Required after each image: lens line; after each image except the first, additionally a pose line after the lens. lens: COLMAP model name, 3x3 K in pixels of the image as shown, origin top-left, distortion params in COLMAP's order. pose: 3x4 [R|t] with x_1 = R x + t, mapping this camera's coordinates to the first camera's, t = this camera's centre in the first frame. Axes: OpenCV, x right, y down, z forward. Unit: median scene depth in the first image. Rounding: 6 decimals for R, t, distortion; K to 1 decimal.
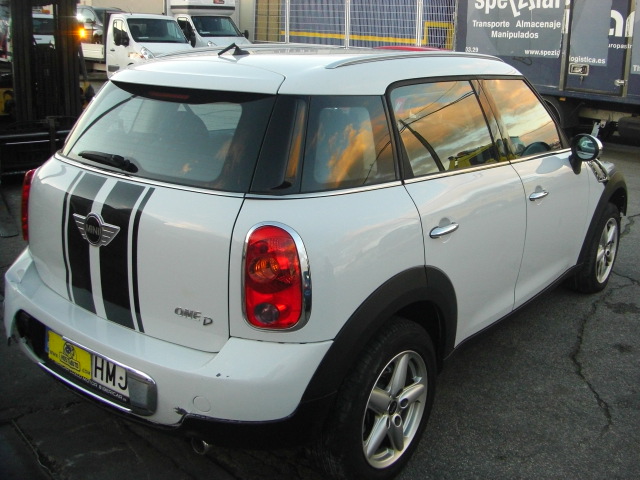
lens RADIAL K [[721.3, 0, 358.3], [0, 721.3, 193.8], [0, 0, 1]] dist [-0.202703, 0.207127]
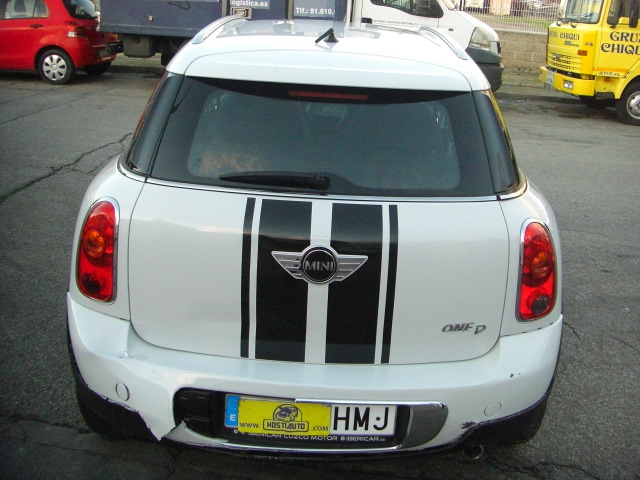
lens RADIAL K [[721.3, 0, 358.3], [0, 721.3, 193.8], [0, 0, 1]] dist [-0.202703, 0.207127]
pose [[0.789158, -0.154000, 0.594570, -0.830972], [0.095655, 0.987060, 0.128699, -0.138262], [-0.606695, -0.044690, 0.793677, 0.294616]]
